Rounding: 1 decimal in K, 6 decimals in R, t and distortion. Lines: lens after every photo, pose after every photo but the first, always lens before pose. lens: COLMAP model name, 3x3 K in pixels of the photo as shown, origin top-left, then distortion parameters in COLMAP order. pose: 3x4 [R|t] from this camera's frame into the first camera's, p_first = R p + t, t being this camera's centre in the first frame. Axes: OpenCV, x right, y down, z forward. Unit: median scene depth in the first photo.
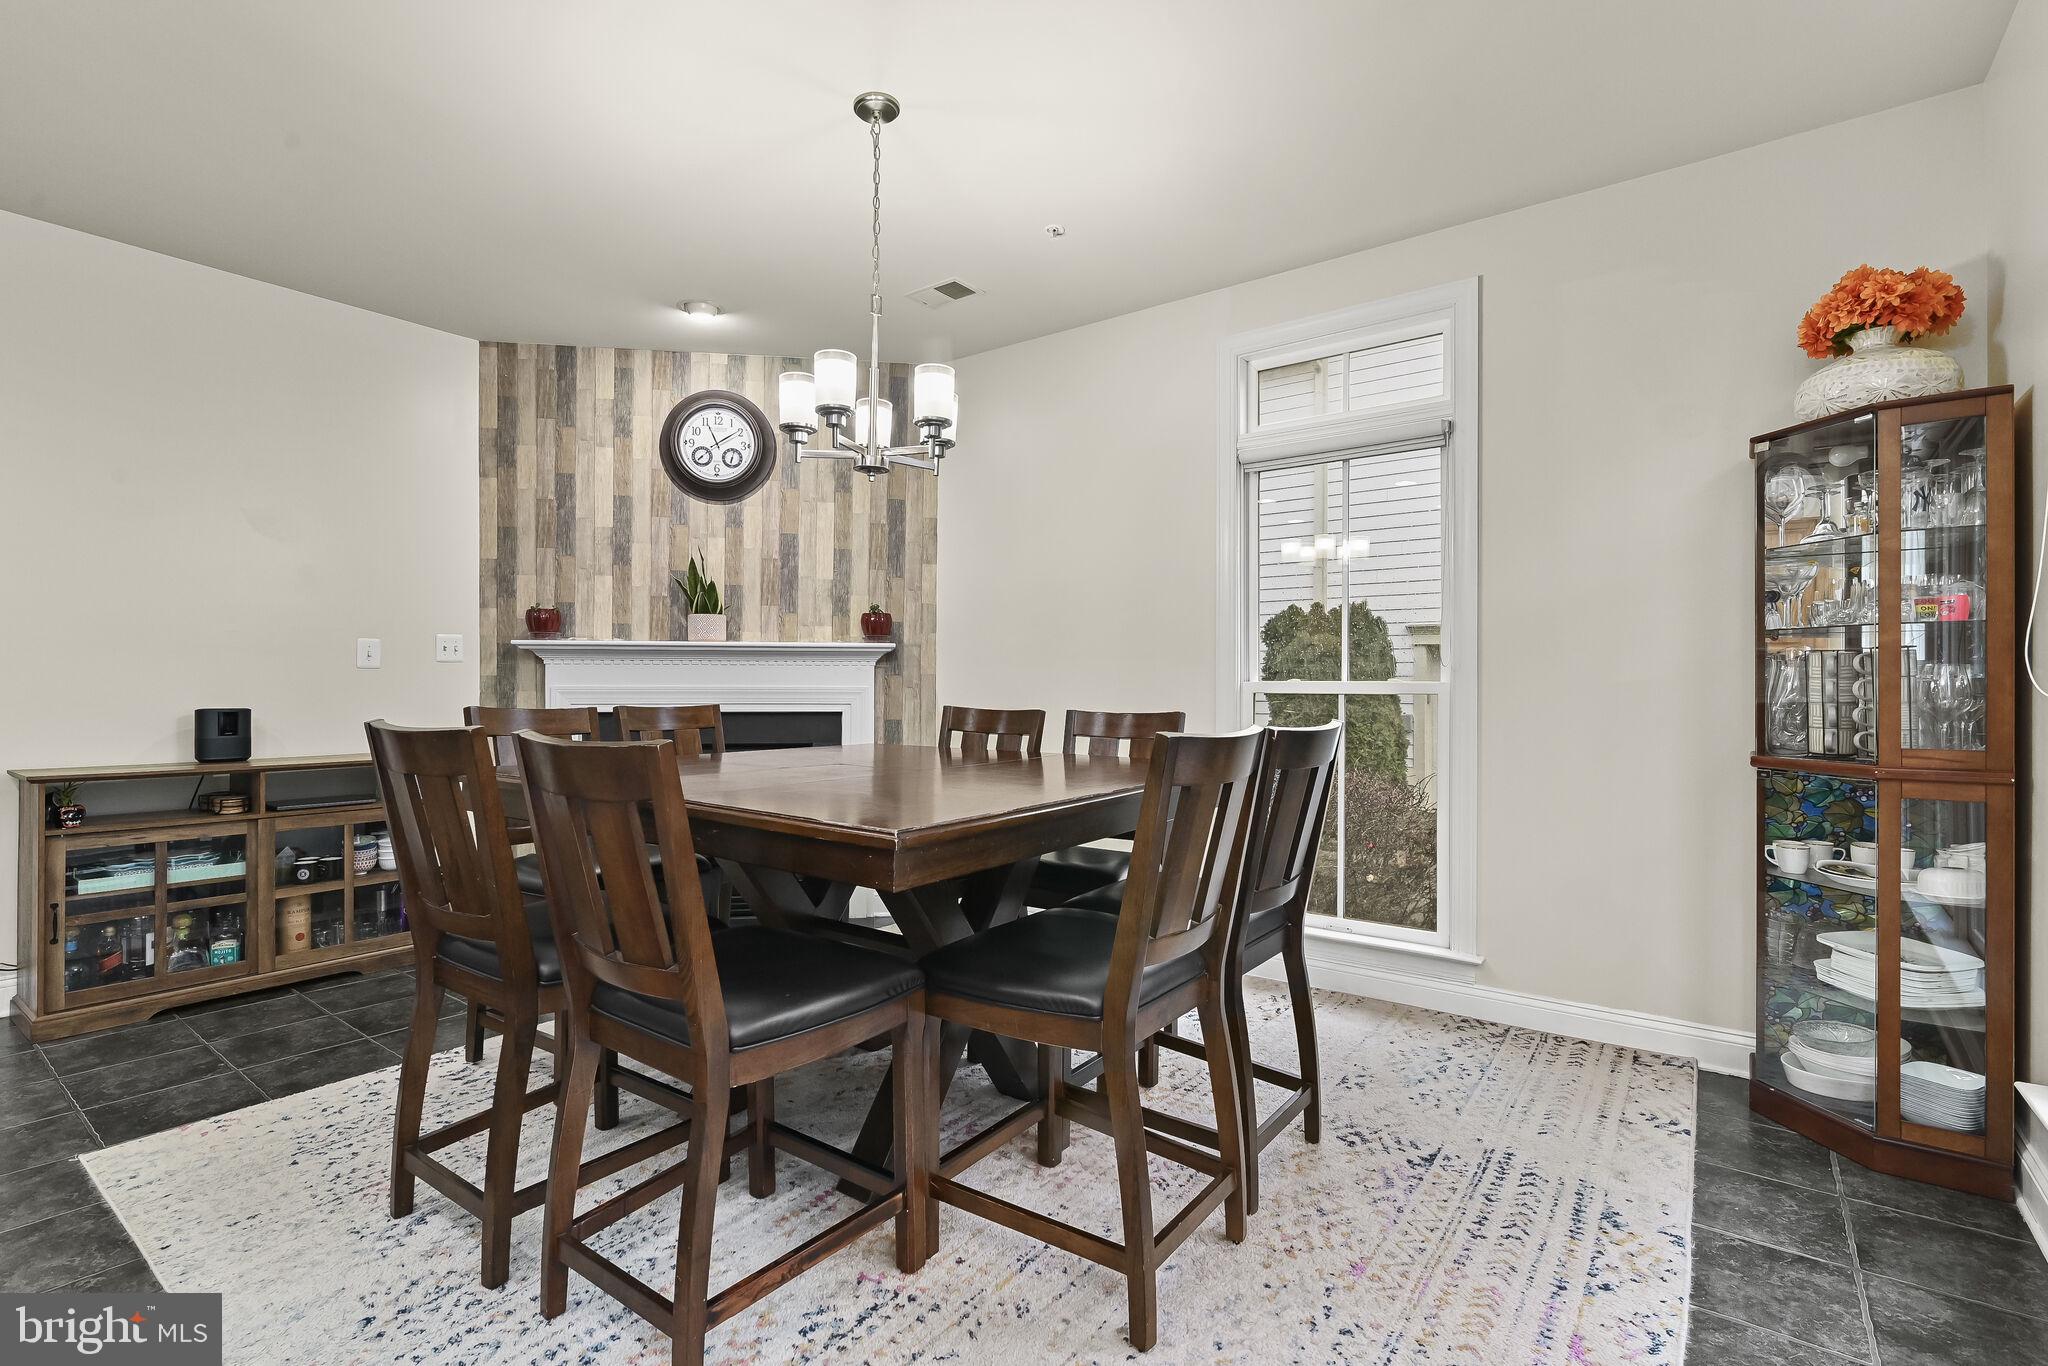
lens RADIAL K [[965.0, 0, 1008.4], [0, 965.0, 693.2], [0, 0, 1]] dist [-0.015781, 0.002252]
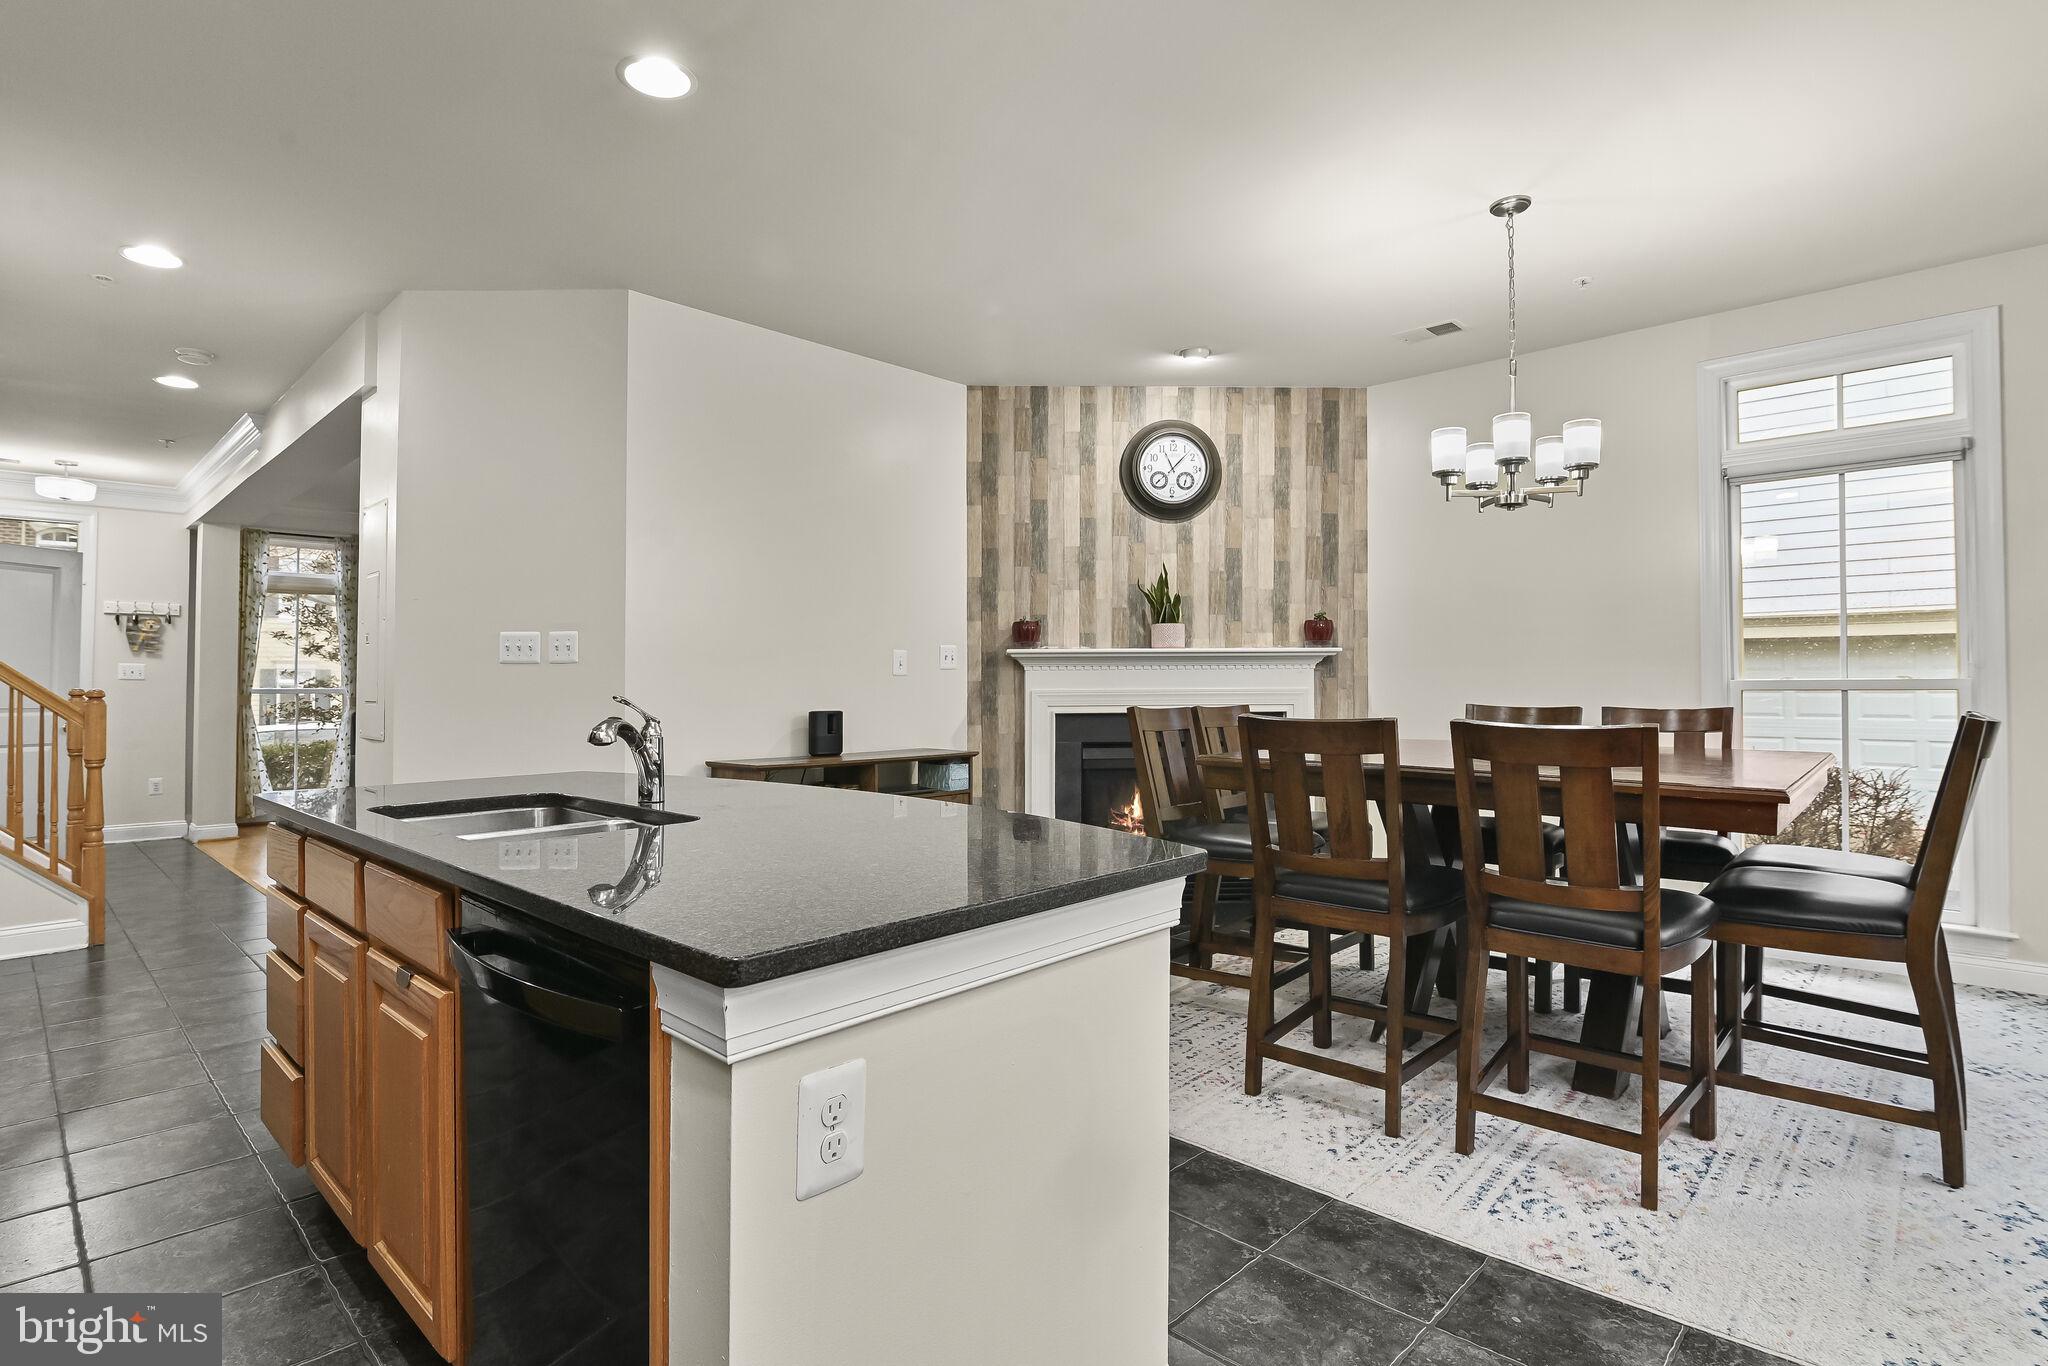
lens RADIAL K [[1026.4, 0, 1050.1], [0, 1026.4, 675.5], [0, 0, 1]] dist [-0.023259, 0.002133]
pose [[0.992310, -0.010395, -0.123339, -0.302418], [0.007810, 0.999740, -0.021426, 0.001346], [0.123530, 0.020298, 0.992133, -0.175995]]
